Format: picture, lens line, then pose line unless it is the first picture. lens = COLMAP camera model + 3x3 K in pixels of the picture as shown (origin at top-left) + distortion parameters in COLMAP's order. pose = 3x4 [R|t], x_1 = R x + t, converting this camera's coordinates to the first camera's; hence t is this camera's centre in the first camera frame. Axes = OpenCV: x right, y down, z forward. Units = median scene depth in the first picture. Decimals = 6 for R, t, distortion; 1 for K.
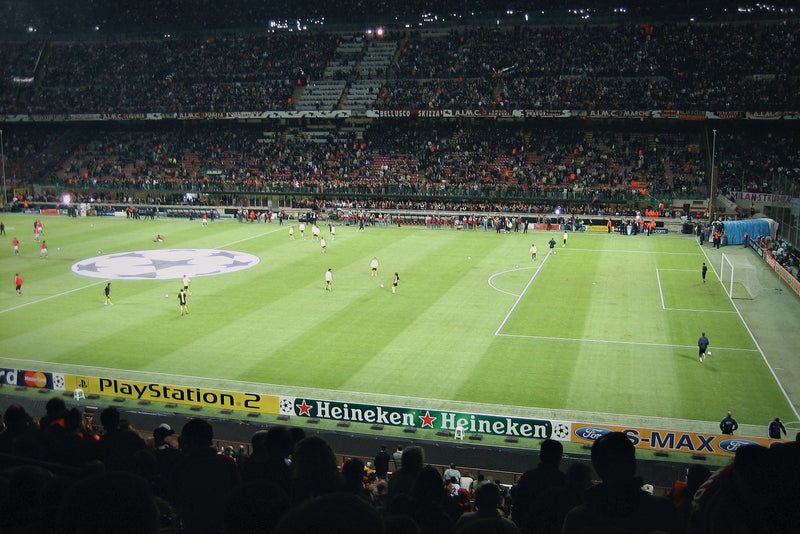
lens RADIAL K [[841.7, 0, 400.0], [0, 841.7, 267.0], [0, 0, 1]] dist [-0.156077, 0.193984]
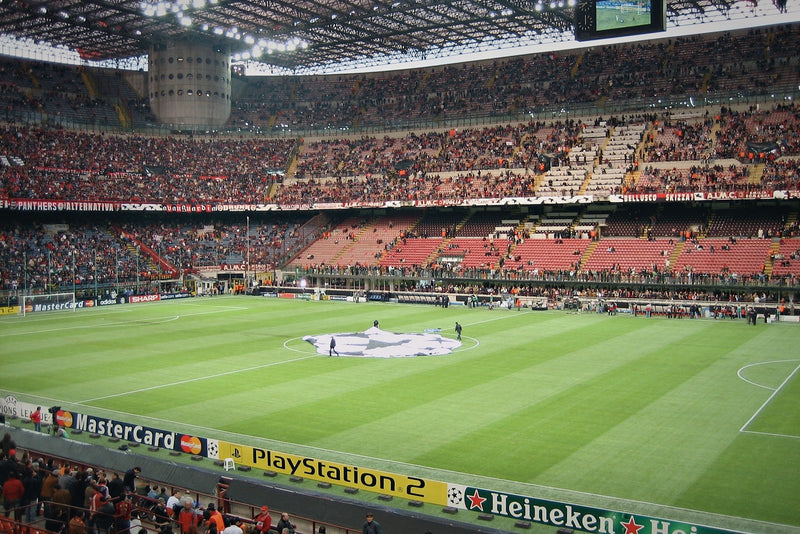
lens RADIAL K [[841.7, 0, 400.0], [0, 841.7, 267.0], [0, 0, 1]] dist [-0.156077, 0.193984]
pose [[0.954684, 0.007937, -0.297516, 0.046627], [-0.044880, 0.992053, -0.117547, 0.041999], [0.294218, 0.125573, 0.947453, 0.189249]]
